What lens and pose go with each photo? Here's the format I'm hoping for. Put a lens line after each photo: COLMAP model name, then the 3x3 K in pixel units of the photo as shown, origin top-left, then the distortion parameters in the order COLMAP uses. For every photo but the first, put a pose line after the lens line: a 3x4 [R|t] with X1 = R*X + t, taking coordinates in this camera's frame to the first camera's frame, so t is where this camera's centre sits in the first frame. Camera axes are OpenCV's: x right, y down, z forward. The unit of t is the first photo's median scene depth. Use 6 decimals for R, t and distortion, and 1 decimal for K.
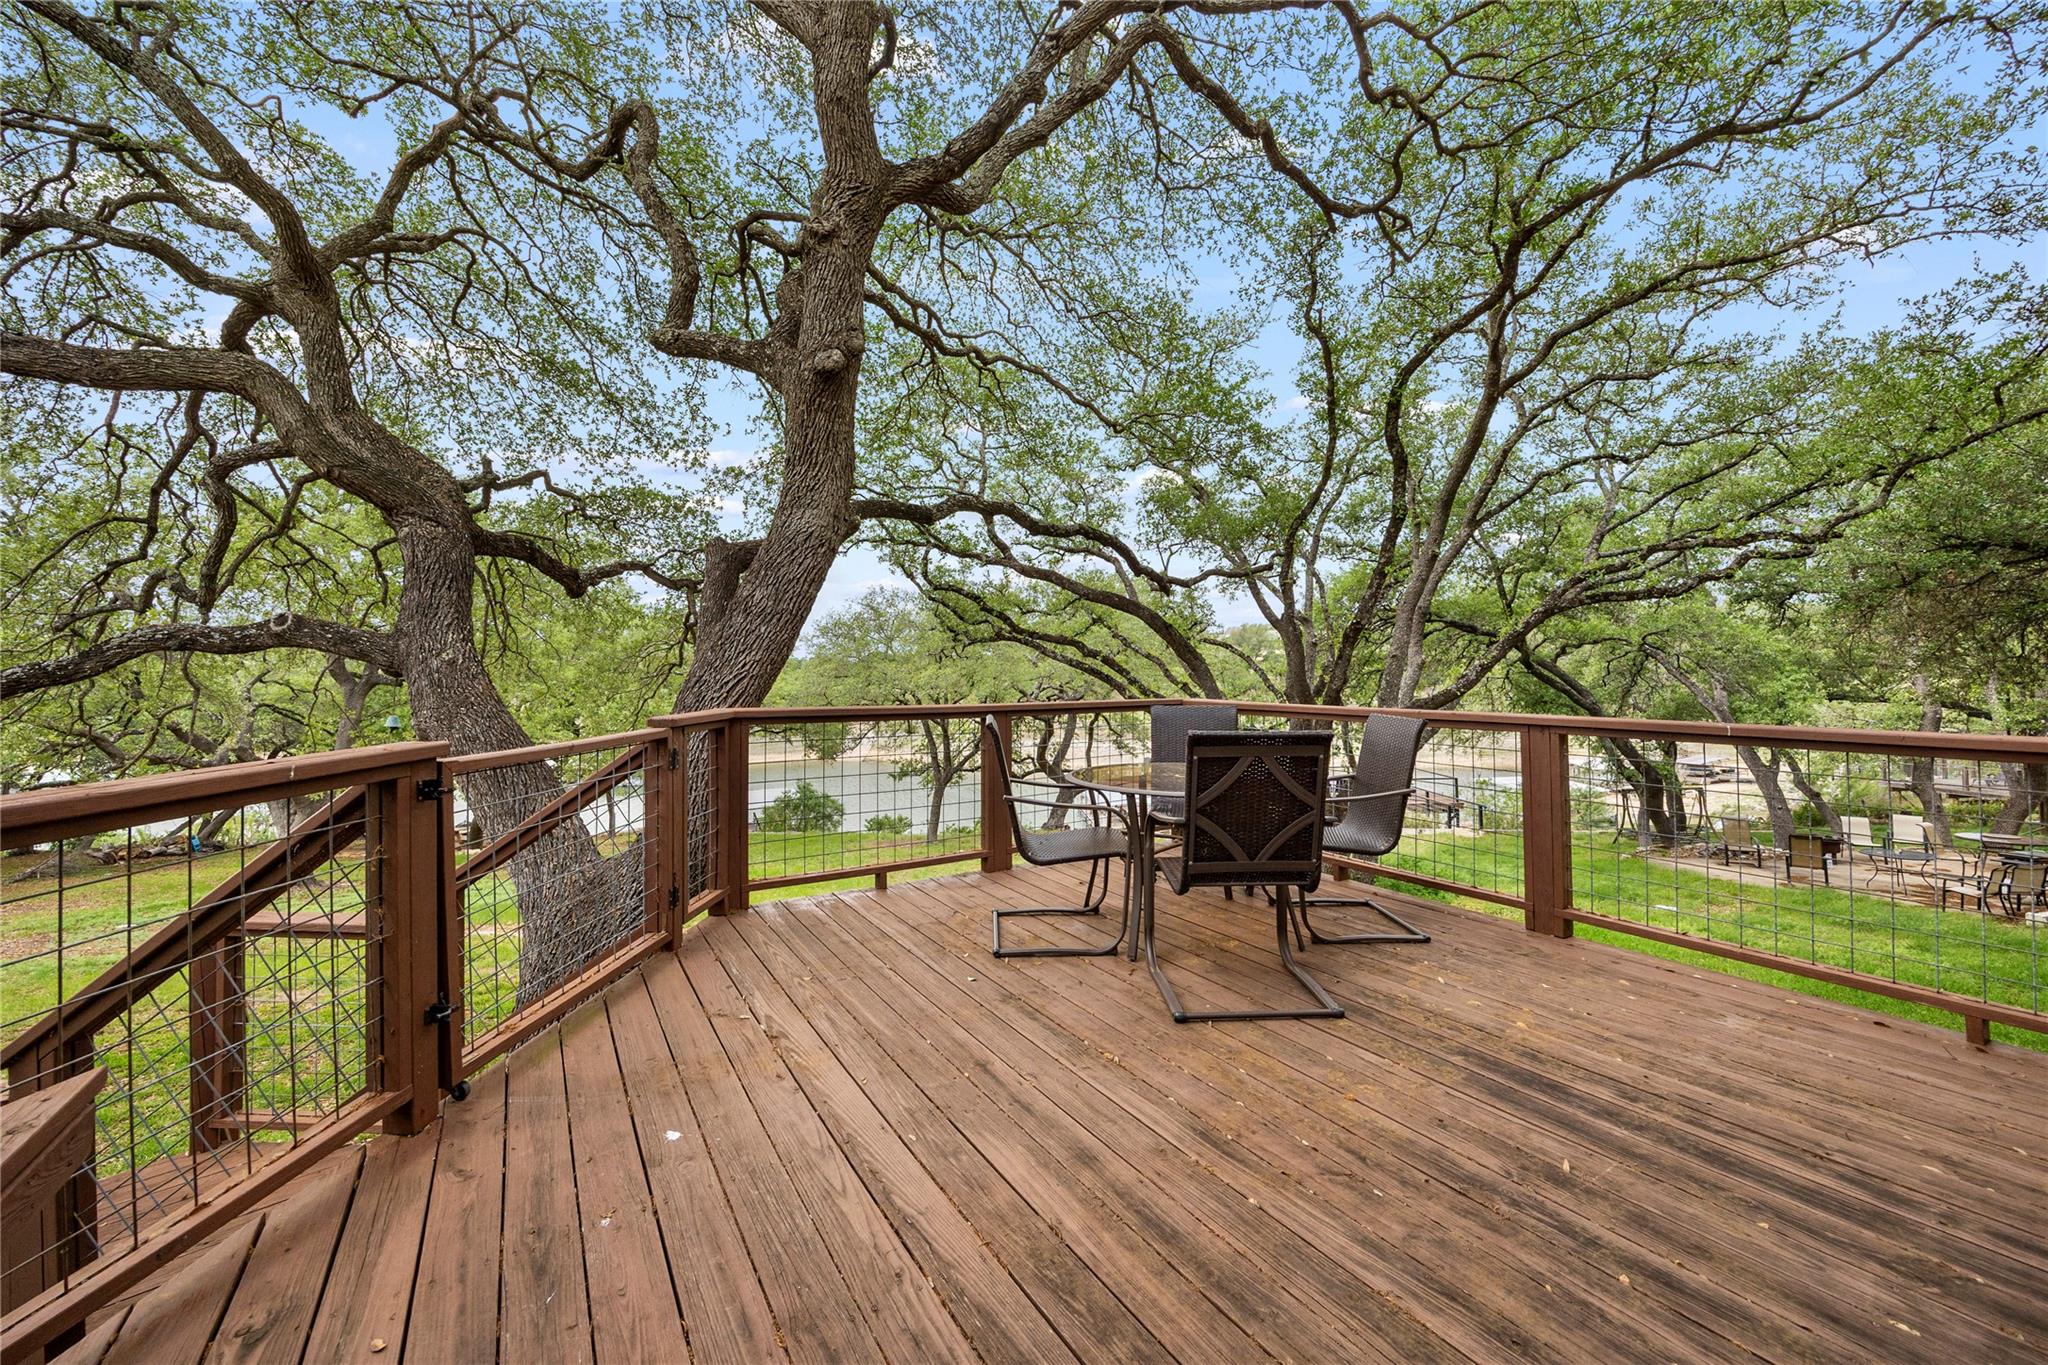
lens RADIAL K [[794.1, 0, 1032.9], [0, 794.1, 651.4], [0, 0, 1]] dist [-0.003096, 0.000538]
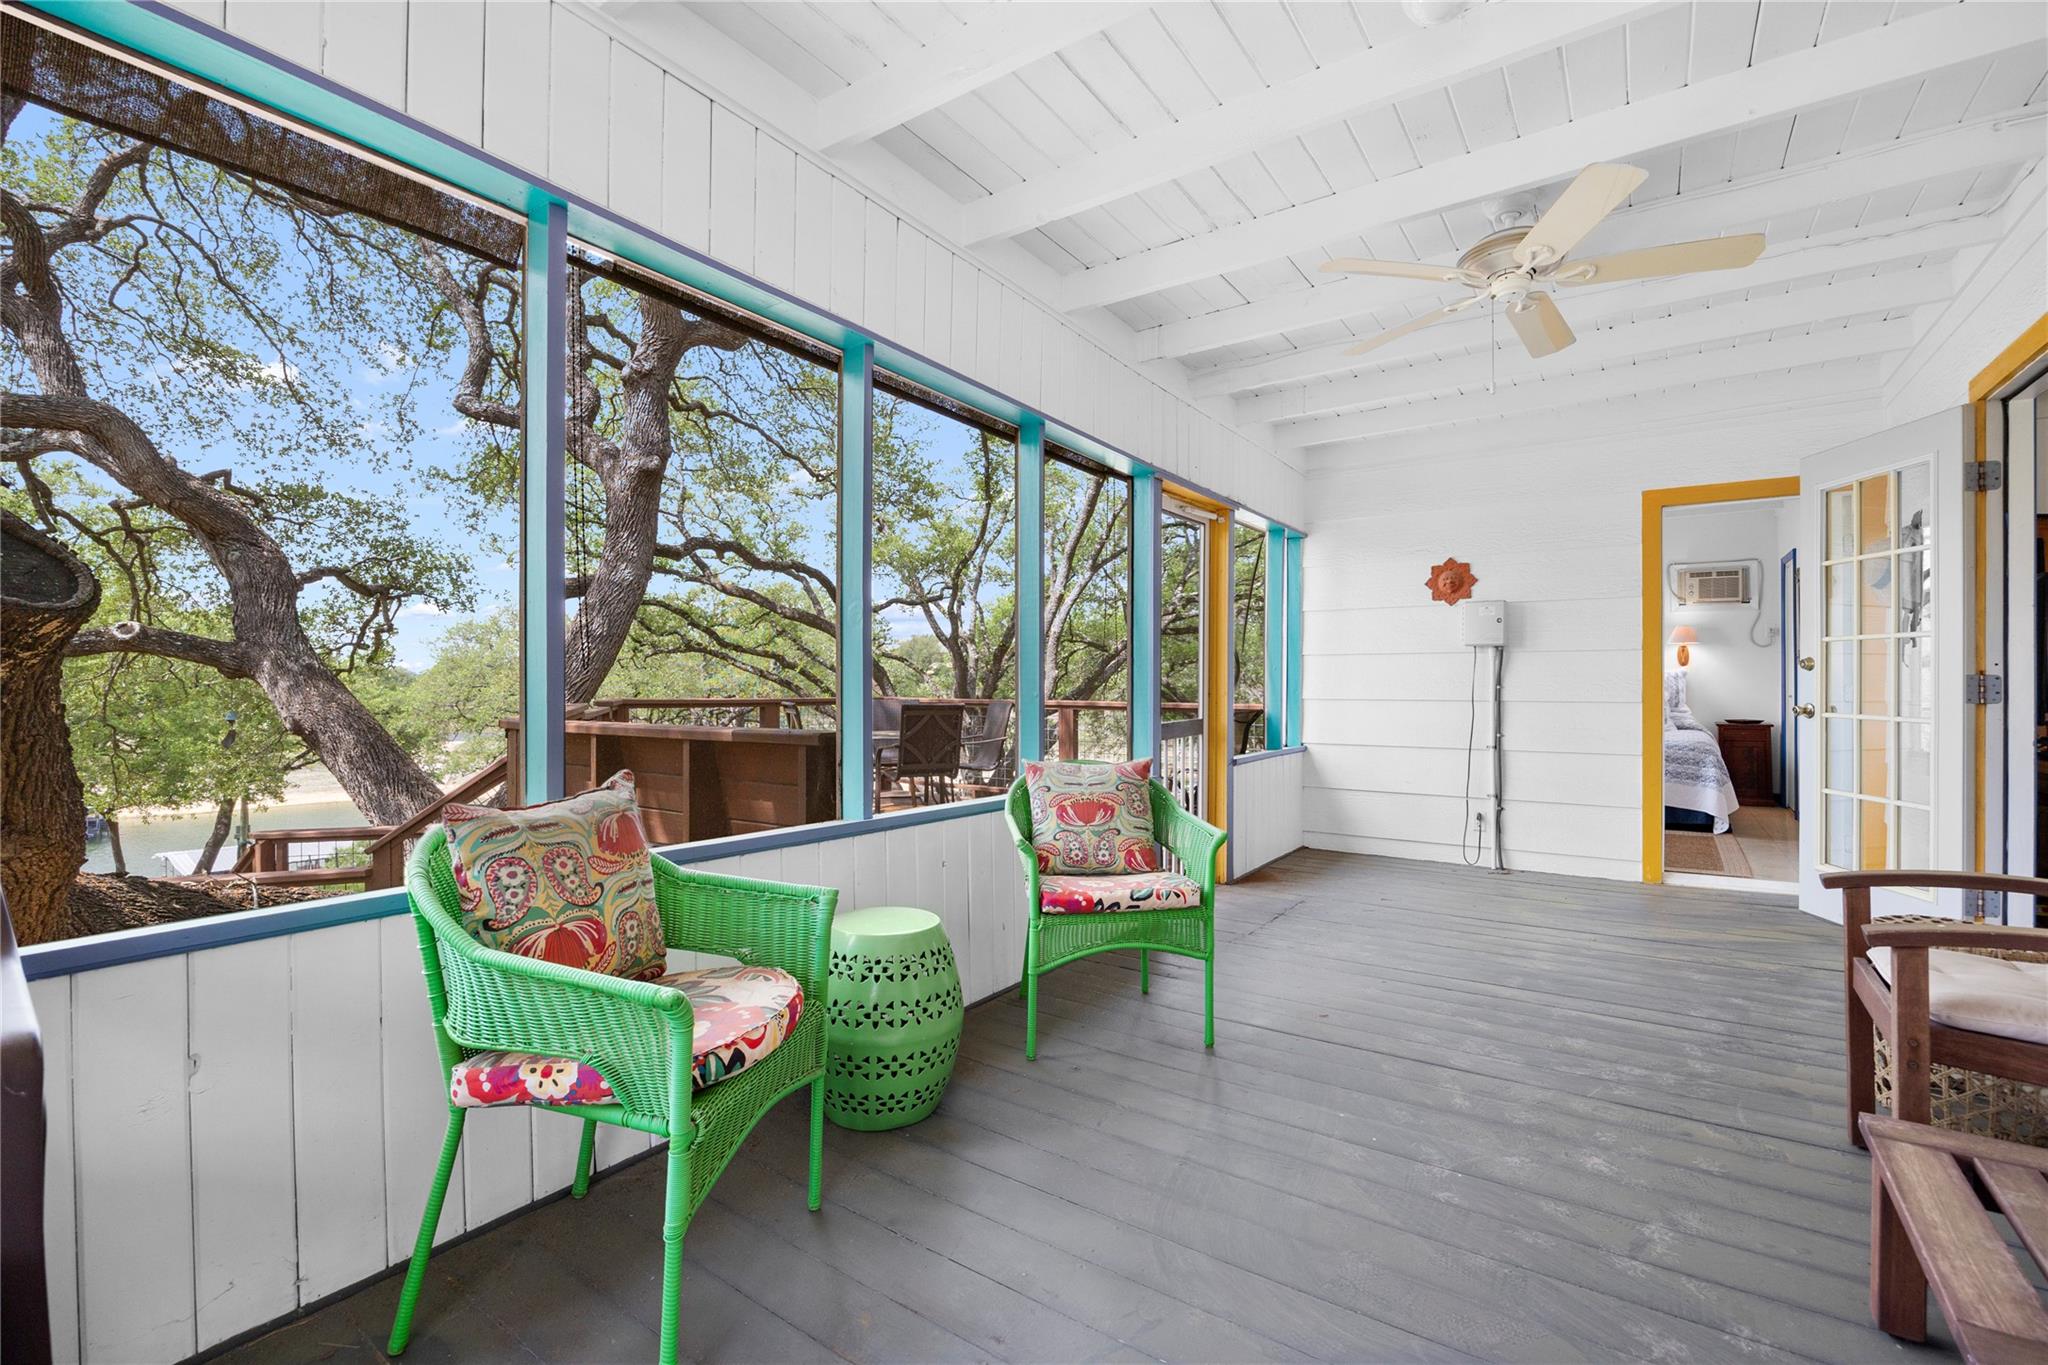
lens RADIAL K [[896.6, 0, 1025.0], [0, 896.6, 678.5], [0, 0, 1]] dist [-0.001530, -0.000130]
pose [[0.926997, 0.011023, 0.374906, -0.083056], [-0.017814, 0.999734, 0.014652, -0.003287], [-0.374645, -0.020261, 0.926947, -0.281991]]
